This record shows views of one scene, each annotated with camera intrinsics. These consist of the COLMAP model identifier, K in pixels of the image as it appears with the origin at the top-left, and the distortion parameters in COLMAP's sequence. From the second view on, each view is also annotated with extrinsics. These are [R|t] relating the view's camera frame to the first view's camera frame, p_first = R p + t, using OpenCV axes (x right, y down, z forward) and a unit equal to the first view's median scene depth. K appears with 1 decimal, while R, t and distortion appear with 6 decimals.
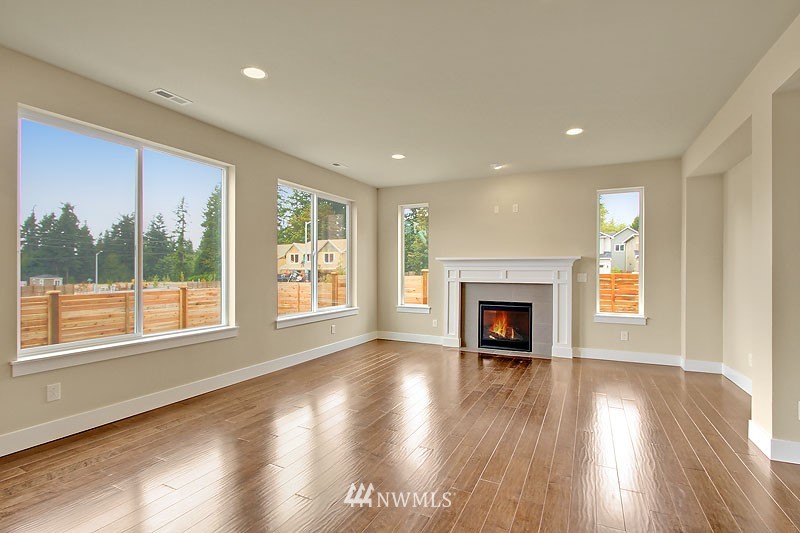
lens RADIAL K [[387.4, 0, 402.7], [0, 387.4, 268.9], [0, 0, 1]] dist [-0.001735, 0.000844]
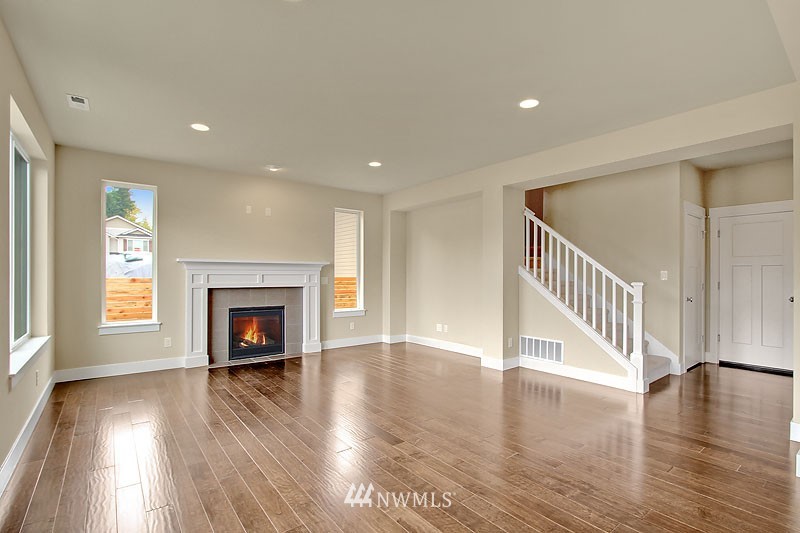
lens RADIAL K [[387.4, 0, 402.7], [0, 387.4, 268.9], [0, 0, 1]] dist [-0.001735, 0.000844]
pose [[0.449772, 0.014269, 0.893030, -0.438486], [-0.003973, 0.999894, -0.013975, 0.002423], [-0.893135, 0.002738, 0.449781, 0.246853]]
